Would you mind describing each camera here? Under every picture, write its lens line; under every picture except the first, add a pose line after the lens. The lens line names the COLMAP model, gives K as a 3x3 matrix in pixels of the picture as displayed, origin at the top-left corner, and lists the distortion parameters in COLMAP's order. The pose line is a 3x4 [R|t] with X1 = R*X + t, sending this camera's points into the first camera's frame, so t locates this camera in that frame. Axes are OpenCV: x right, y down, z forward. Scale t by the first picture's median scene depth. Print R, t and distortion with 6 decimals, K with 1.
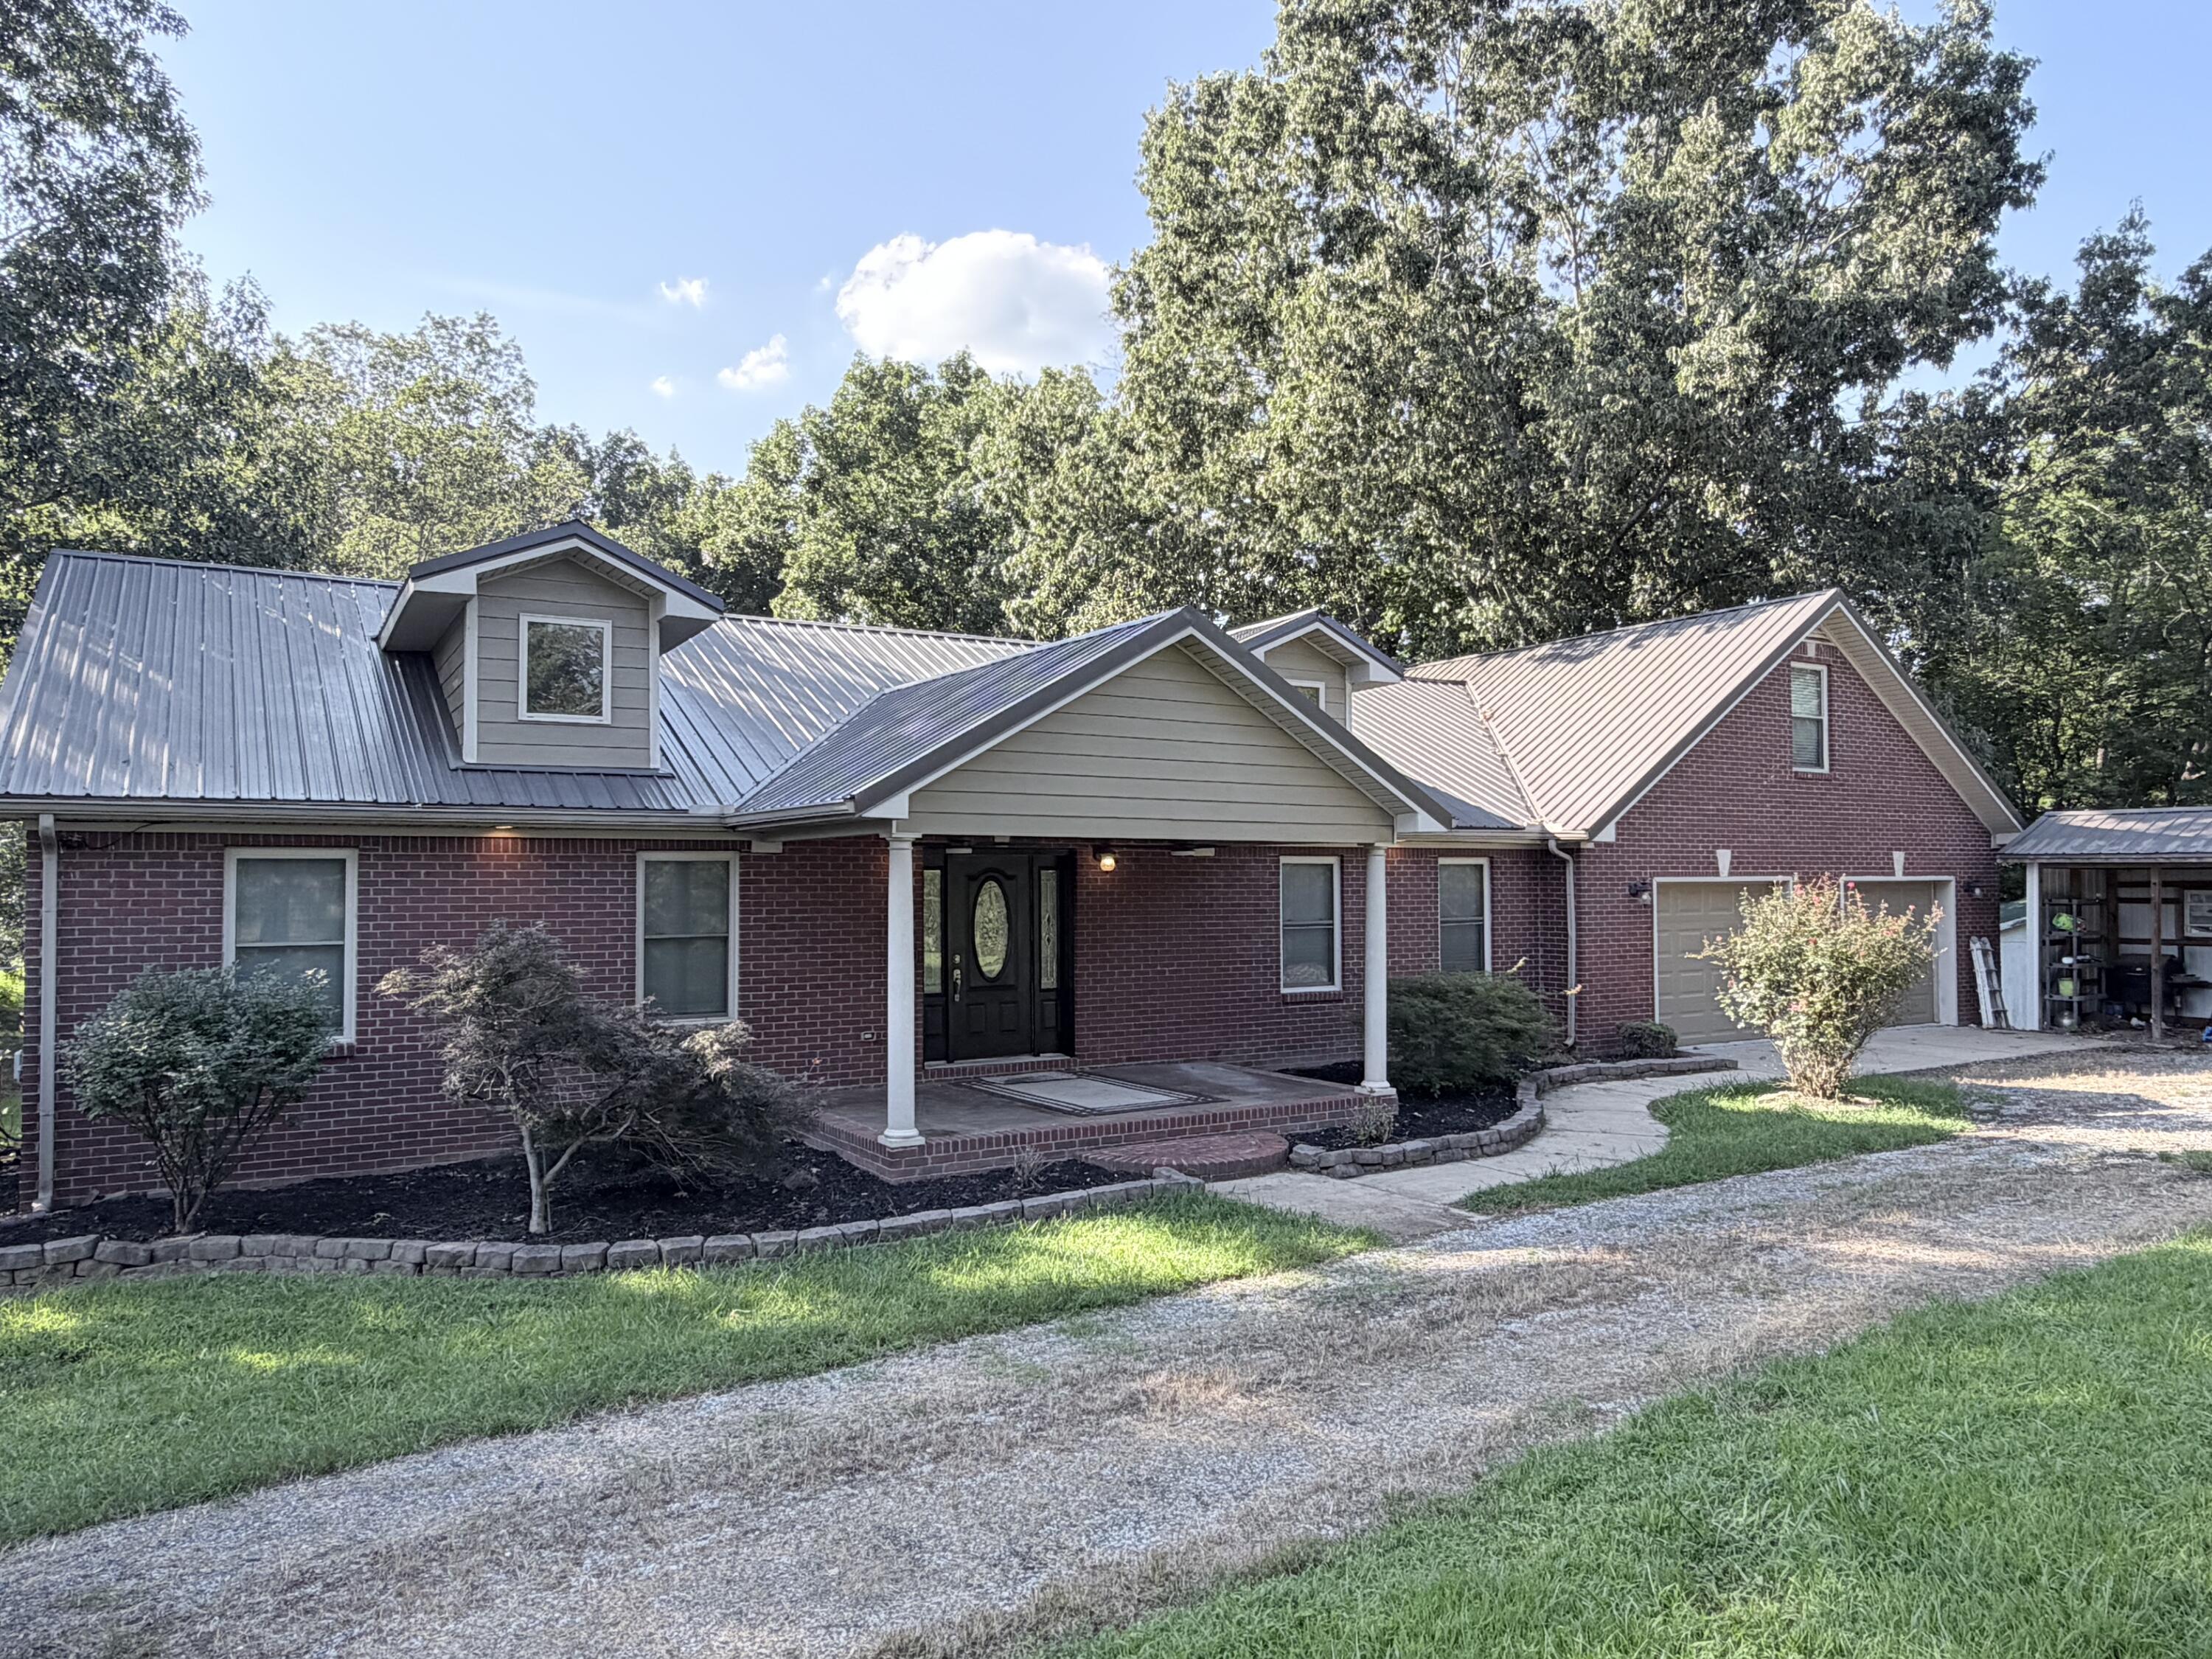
lens RADIAL K [[1460.8, 0, 1106.0], [0, 1460.8, 831.4], [0, 0, 1]] dist [0.000486, 0.003245]
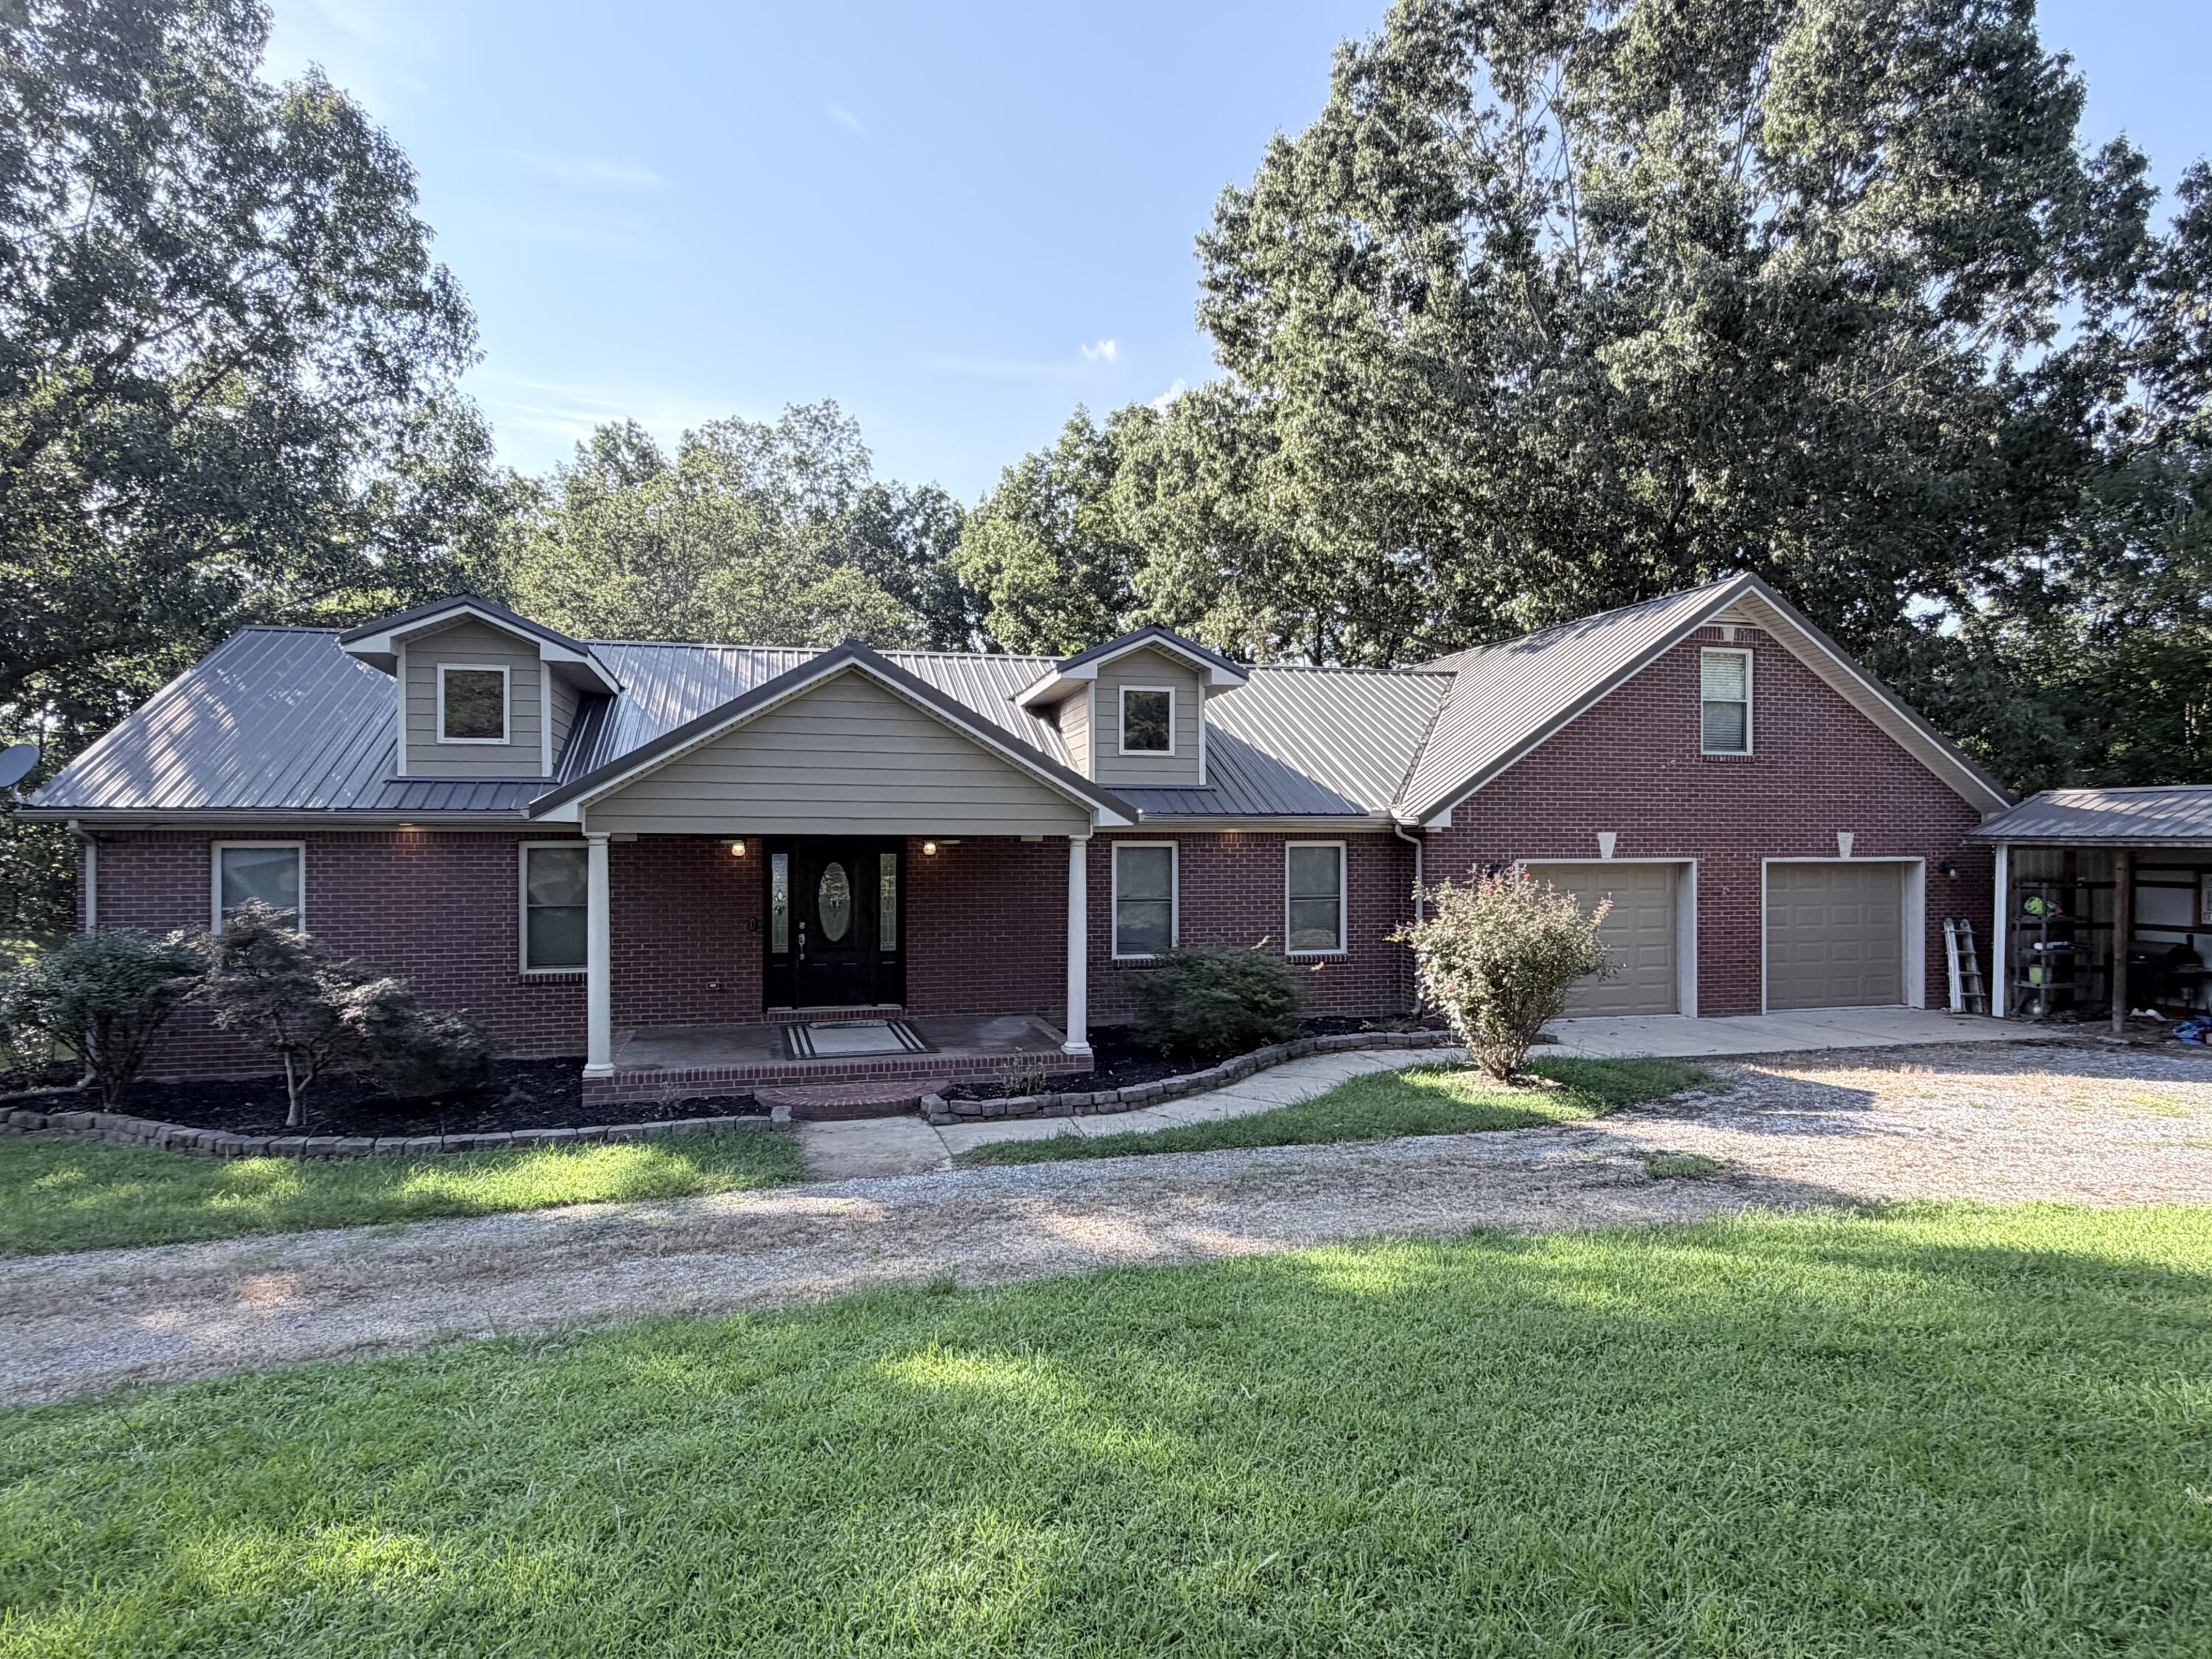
lens RADIAL K [[1243.4, 0, 1105.5], [0, 1243.4, 831.2], [0, 0, 1]] dist [0.000419, -0.000286]
pose [[0.958333, 0.002054, -0.285645, 0.358144], [0.006219, 0.999587, 0.028053, -0.016732], [0.285585, -0.028660, 0.957925, 0.052826]]
